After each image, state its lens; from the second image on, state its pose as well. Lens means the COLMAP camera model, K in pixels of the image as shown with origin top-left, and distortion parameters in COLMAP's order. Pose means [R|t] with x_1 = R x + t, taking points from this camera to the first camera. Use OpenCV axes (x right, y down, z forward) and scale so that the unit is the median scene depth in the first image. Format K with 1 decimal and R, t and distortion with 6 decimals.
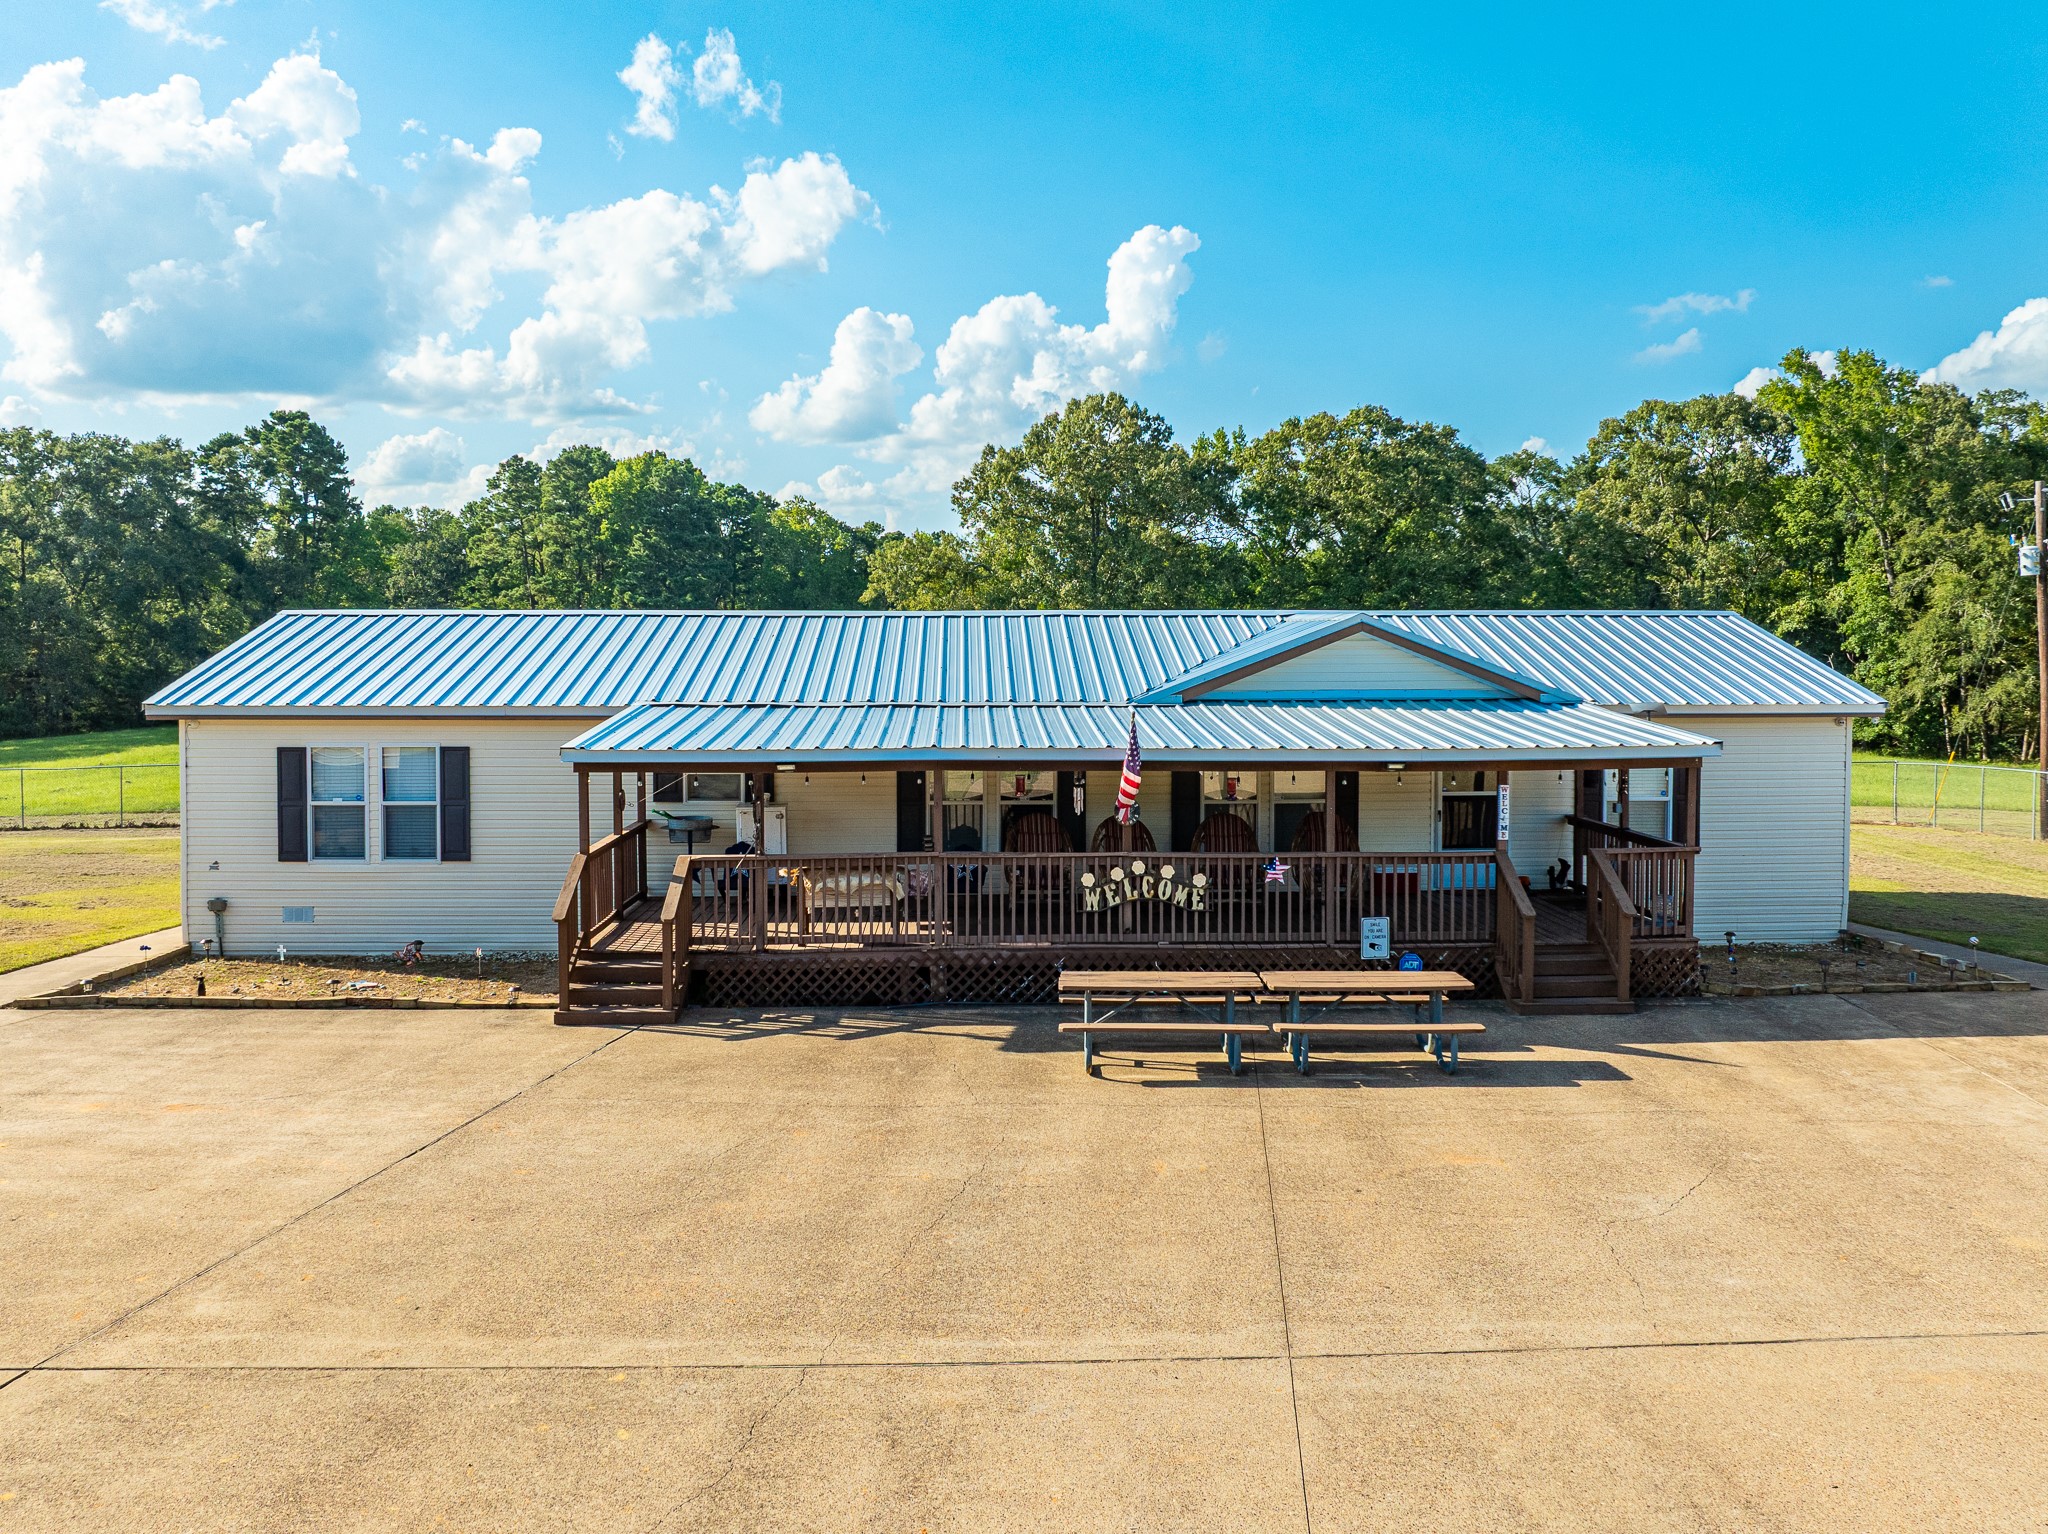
lens RADIAL K [[1561.5, 0, 1034.0], [0, 1561.5, 717.3], [0, 0, 1]] dist [-0.040244, -0.003946]
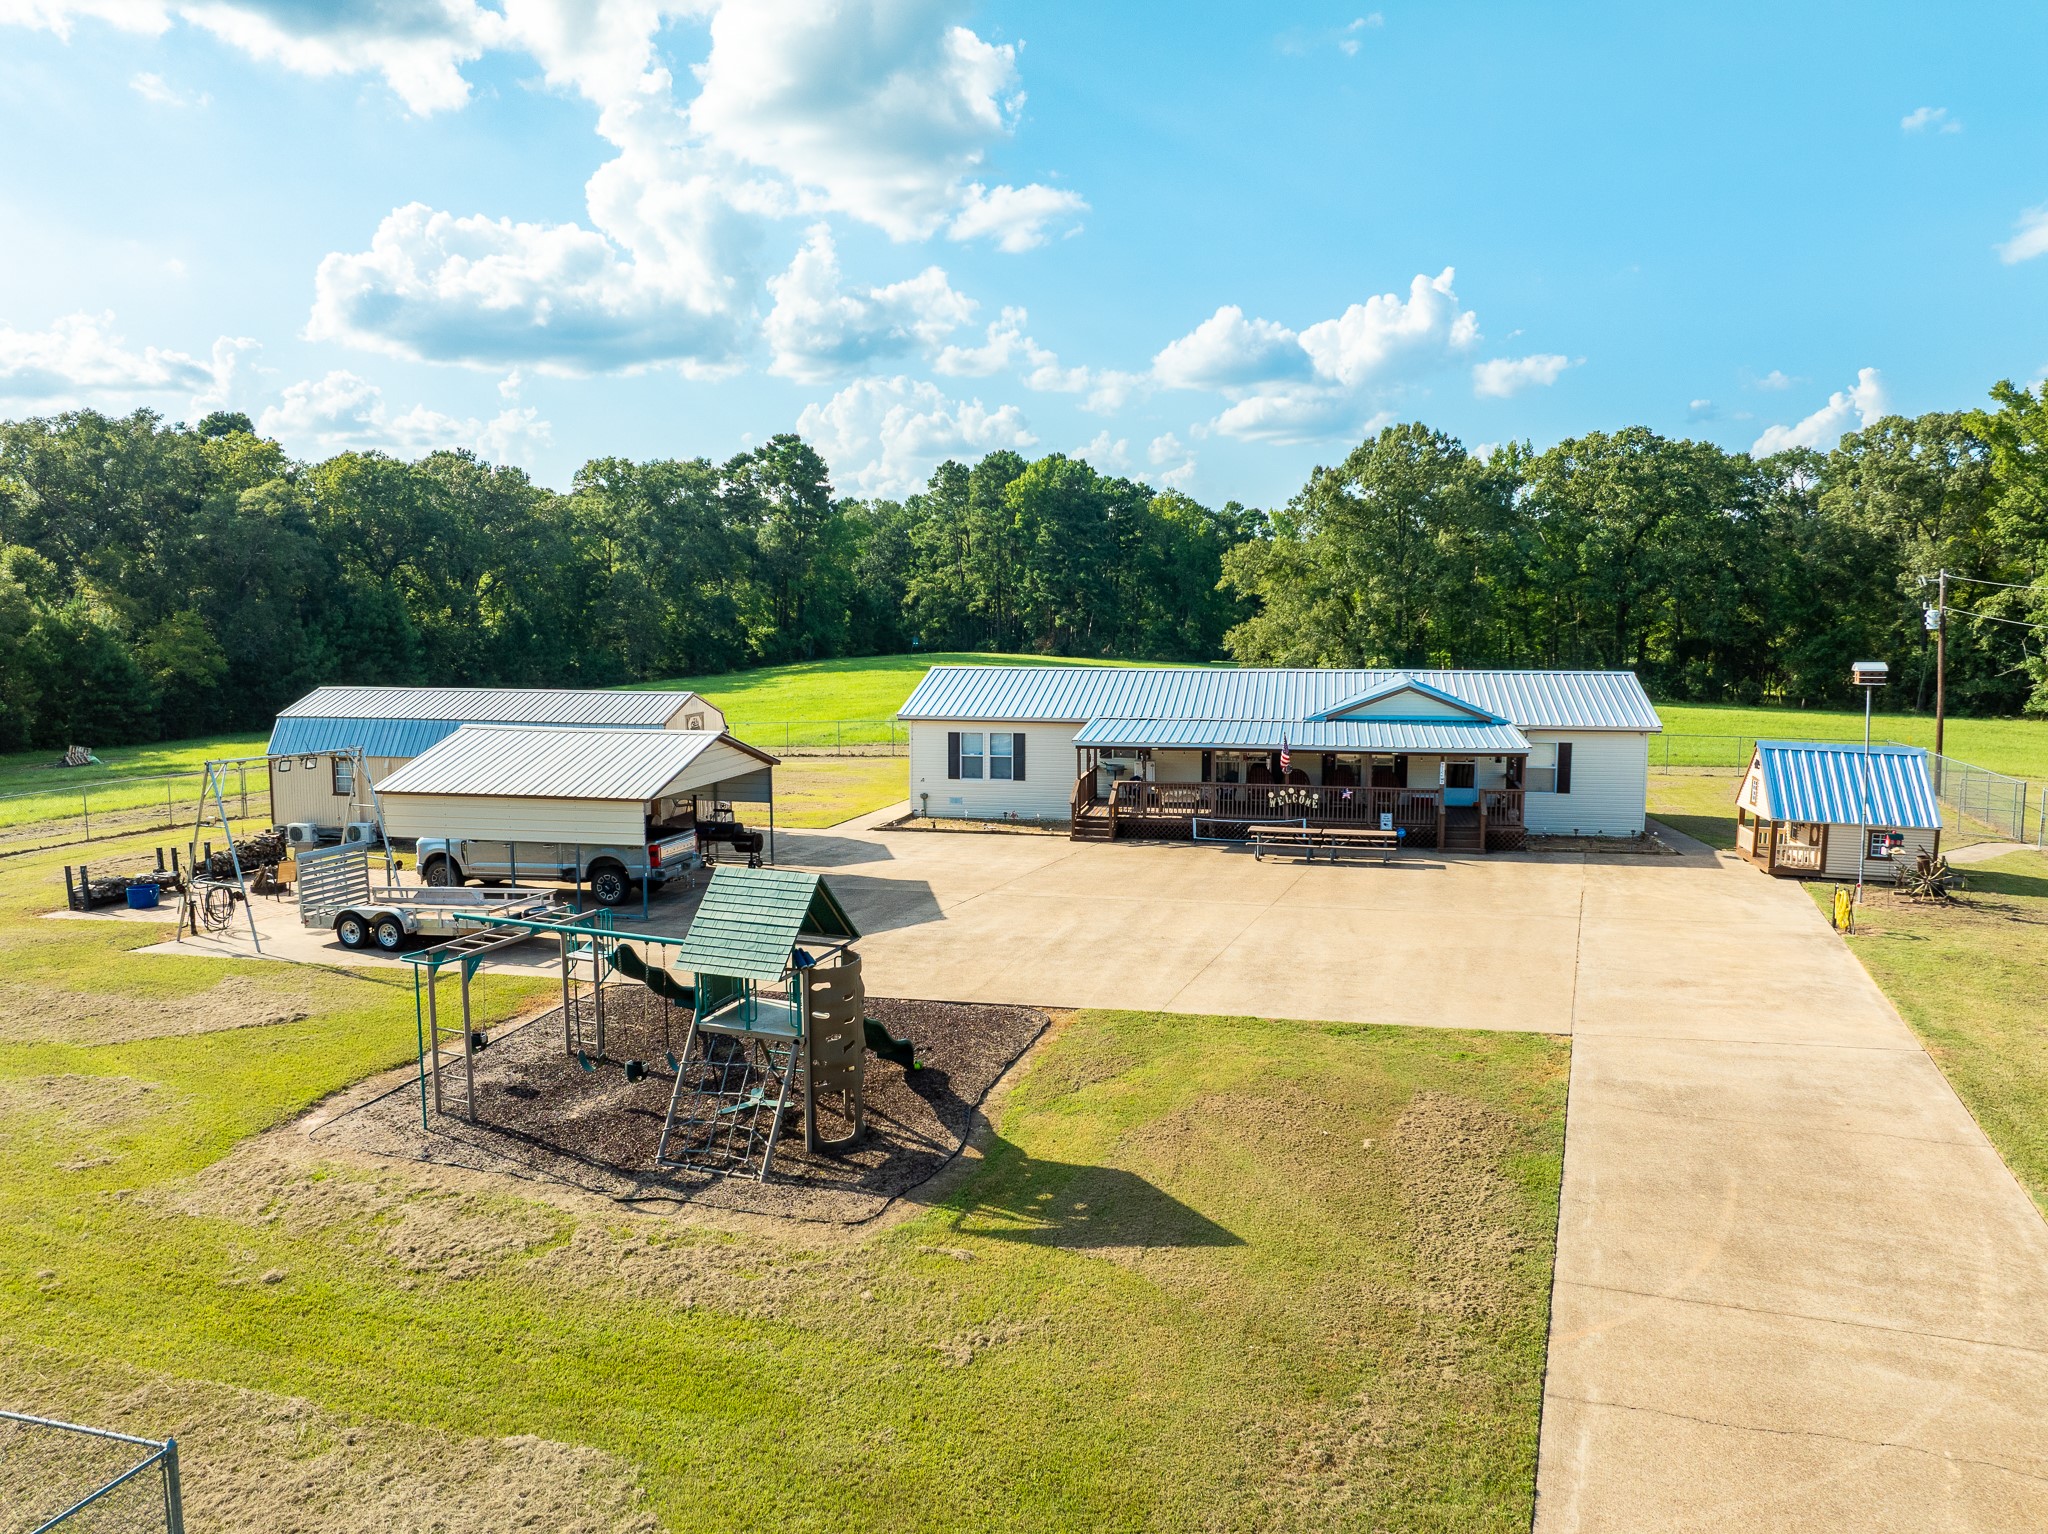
lens RADIAL K [[1444.8, 0, 1024.0], [0, 1444.8, 767.0], [0, 0, 1]] dist [-0.038164, -0.001863]
pose [[0.968588, 0.026540, -0.247250, 0.036650], [-0.007100, 0.996834, 0.079189, -0.020439], [0.248569, -0.074946, 0.965710, -0.224322]]
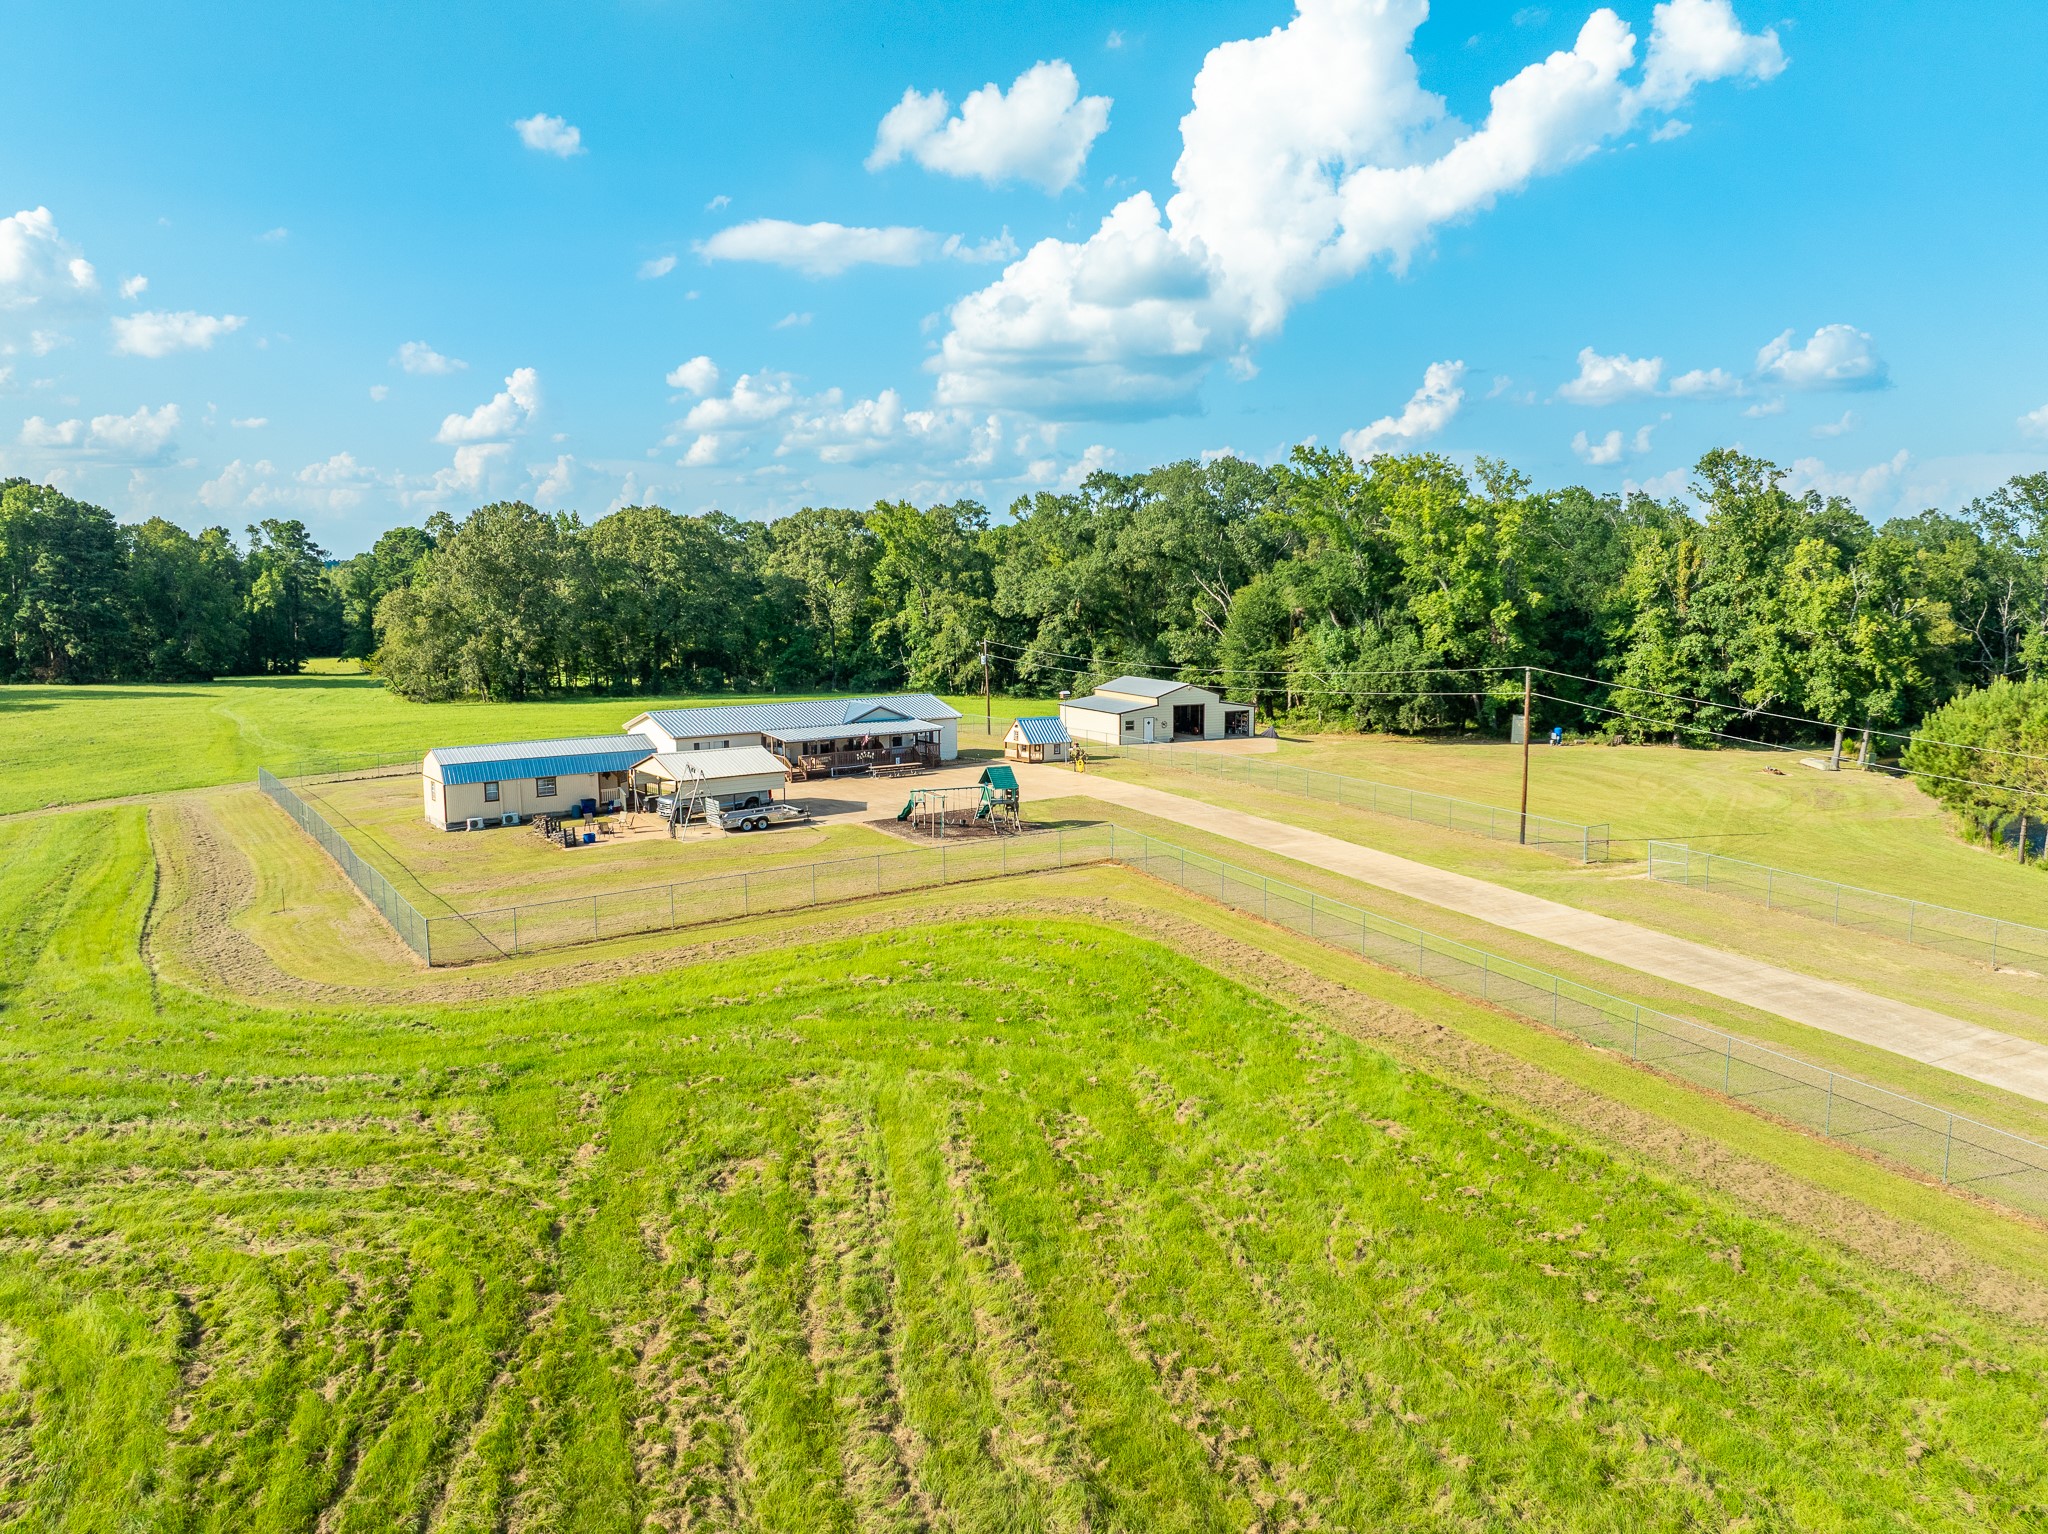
lens RADIAL K [[1561.5, 0, 1034.0], [0, 1561.5, 717.3], [0, 0, 1]] dist [-0.040244, -0.003946]
pose [[0.821582, -0.060615, 0.566859, -0.468164], [0.026948, 0.997349, 0.067589, -0.072984], [-0.569453, -0.040254, 0.821037, -0.730598]]
